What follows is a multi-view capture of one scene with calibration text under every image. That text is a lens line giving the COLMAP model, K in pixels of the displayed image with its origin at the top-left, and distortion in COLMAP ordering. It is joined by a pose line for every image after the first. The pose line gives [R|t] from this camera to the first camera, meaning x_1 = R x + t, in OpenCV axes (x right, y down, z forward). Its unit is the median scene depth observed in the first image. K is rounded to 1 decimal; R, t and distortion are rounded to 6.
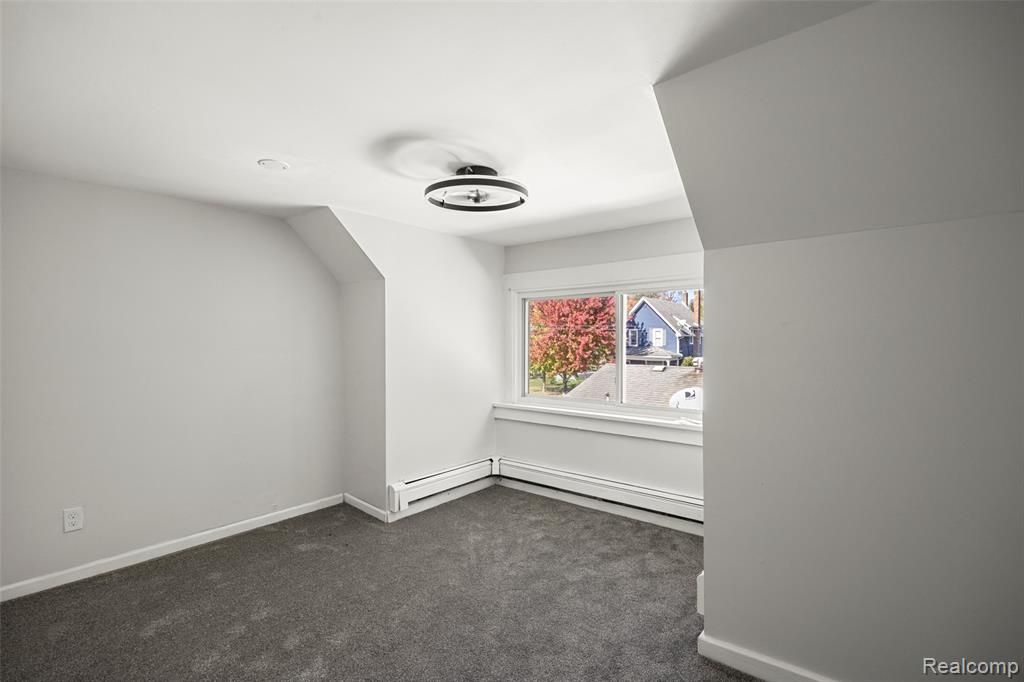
lens RADIAL K [[463.4, 0, 512.5], [0, 463.4, 343.1], [0, 0, 1]] dist [-0.014263, -0.000495]
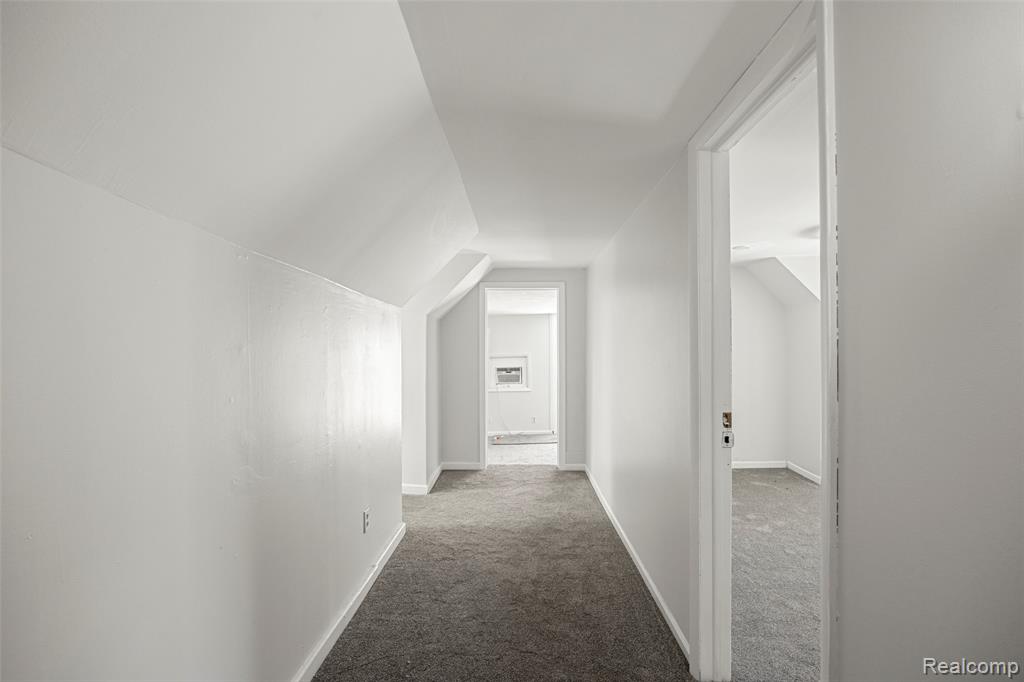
lens RADIAL K [[463.4, 0, 513.6], [0, 463.4, 343.3], [0, 0, 1]] dist [-0.014263, -0.000495]
pose [[0.622681, 0.002218, -0.782473, 0.217872], [-0.010216, 0.999934, -0.005296, -0.004760], [0.782409, 0.011292, 0.622662, -0.534695]]
